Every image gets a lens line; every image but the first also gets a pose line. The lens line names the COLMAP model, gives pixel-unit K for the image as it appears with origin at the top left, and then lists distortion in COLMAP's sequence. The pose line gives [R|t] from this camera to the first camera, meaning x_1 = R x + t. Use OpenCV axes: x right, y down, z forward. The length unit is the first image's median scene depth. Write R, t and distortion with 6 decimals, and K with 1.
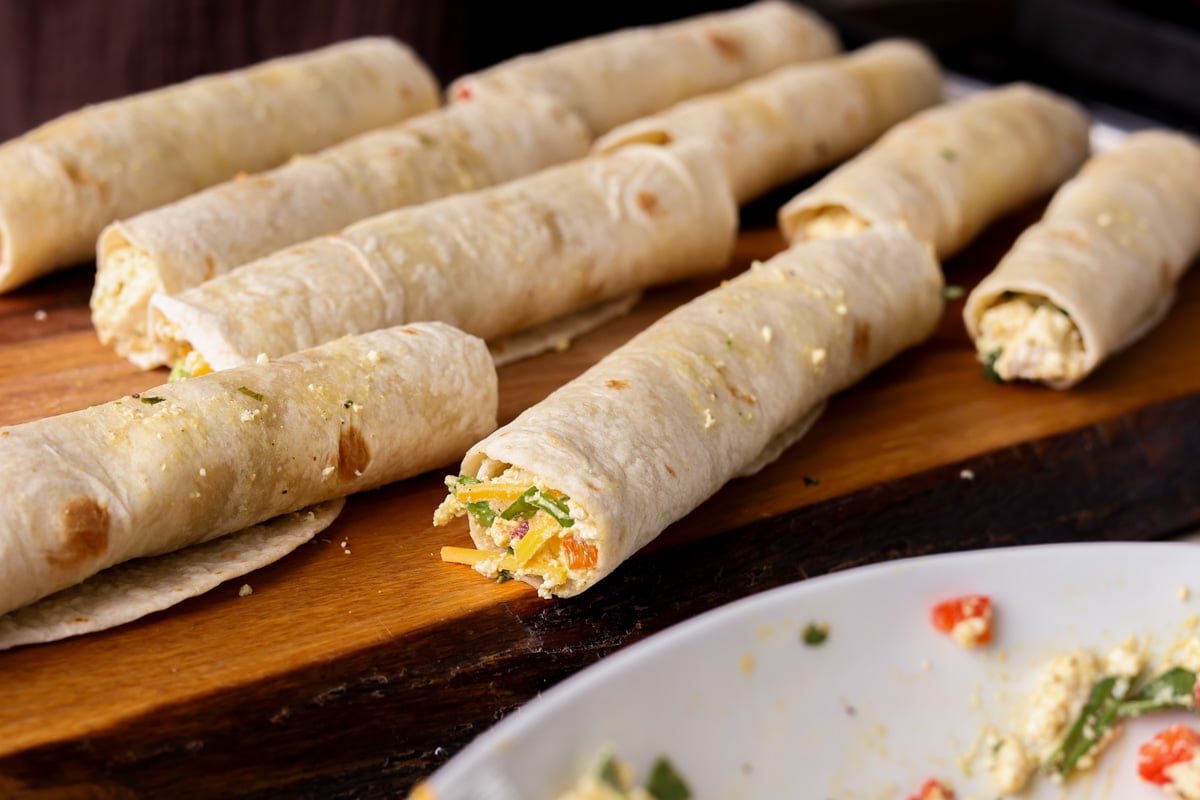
lens RADIAL K [[3002.9, 0, 600.0], [0, 3002.9, 400.0], [0, 0, 1]] dist [0.049499, -0.692179]
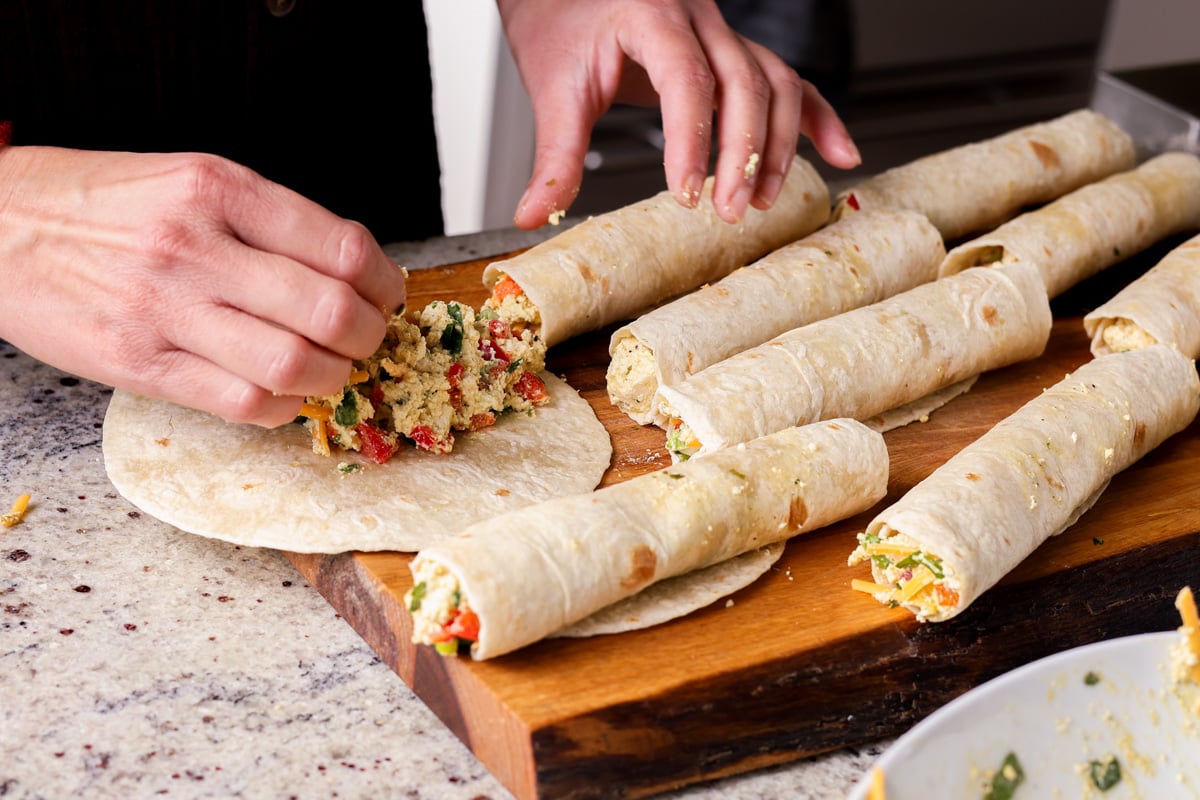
lens RADIAL K [[2778.1, 0, 600.0], [0, 2778.1, 400.0], [0, 0, 1]] dist [0.074386, -0.400280]
pose [[0.992925, 0.067967, -0.097370, -0.049386], [-0.064565, 0.997202, 0.037683, -0.088349], [0.099659, -0.031130, 0.994535, -0.421580]]
